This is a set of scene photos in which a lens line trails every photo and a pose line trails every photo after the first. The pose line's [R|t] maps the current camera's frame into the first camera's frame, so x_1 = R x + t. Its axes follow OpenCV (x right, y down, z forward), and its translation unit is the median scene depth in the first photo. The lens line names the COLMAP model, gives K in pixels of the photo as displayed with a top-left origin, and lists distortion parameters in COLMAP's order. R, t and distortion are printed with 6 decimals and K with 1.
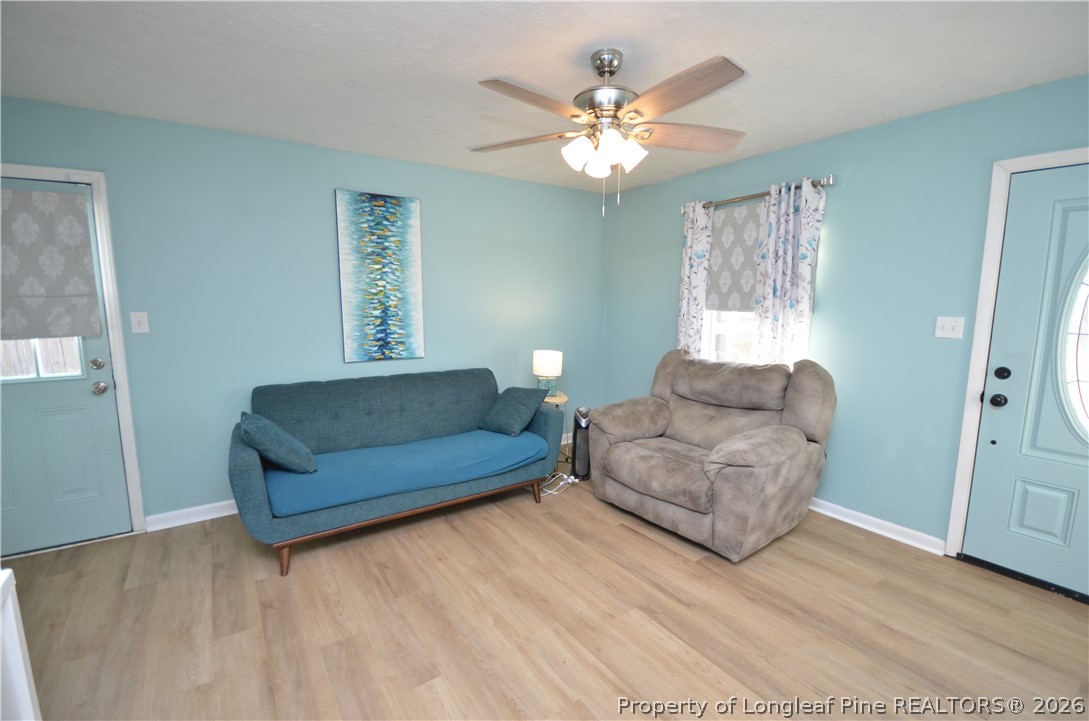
lens RADIAL K [[482.4, 0, 542.3], [0, 482.4, 360.5], [0, 0, 1]] dist [-0.000677, 0.000040]
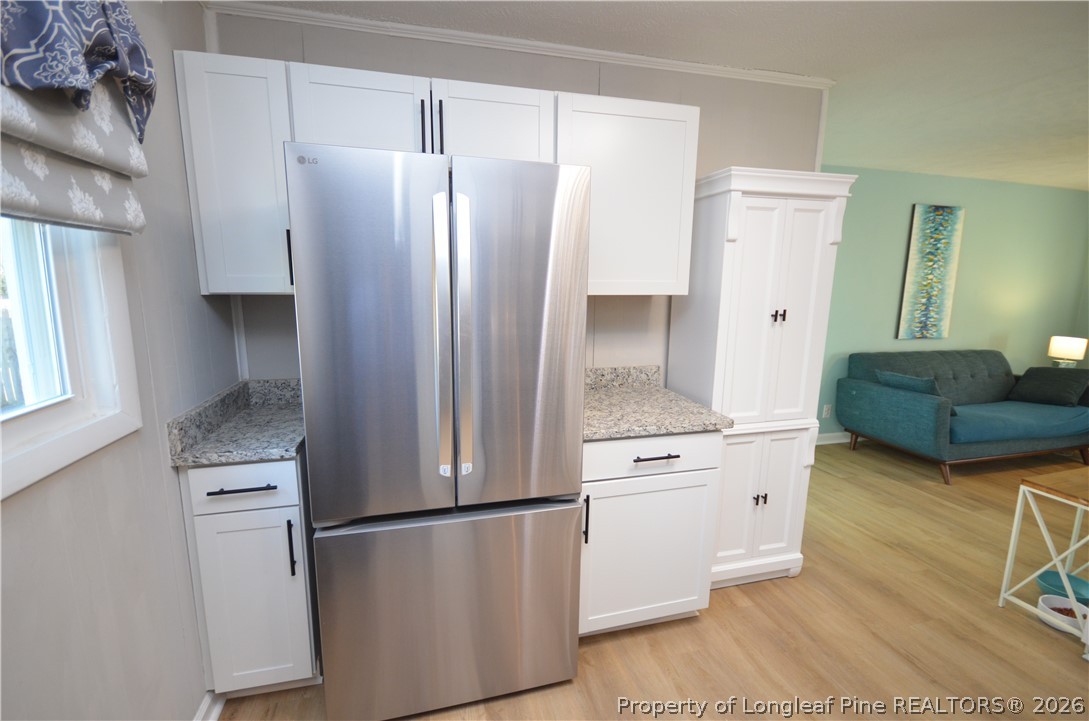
lens RADIAL K [[482.4, 0, 545.2], [0, 482.4, 364.0], [0, 0, 1]] dist [-0.000677, 0.000040]
pose [[0.943286, 0.051778, -0.327918, -0.853086], [-0.045534, 0.998606, 0.026698, 0.076862], [0.328843, -0.010252, 0.944329, -0.510159]]
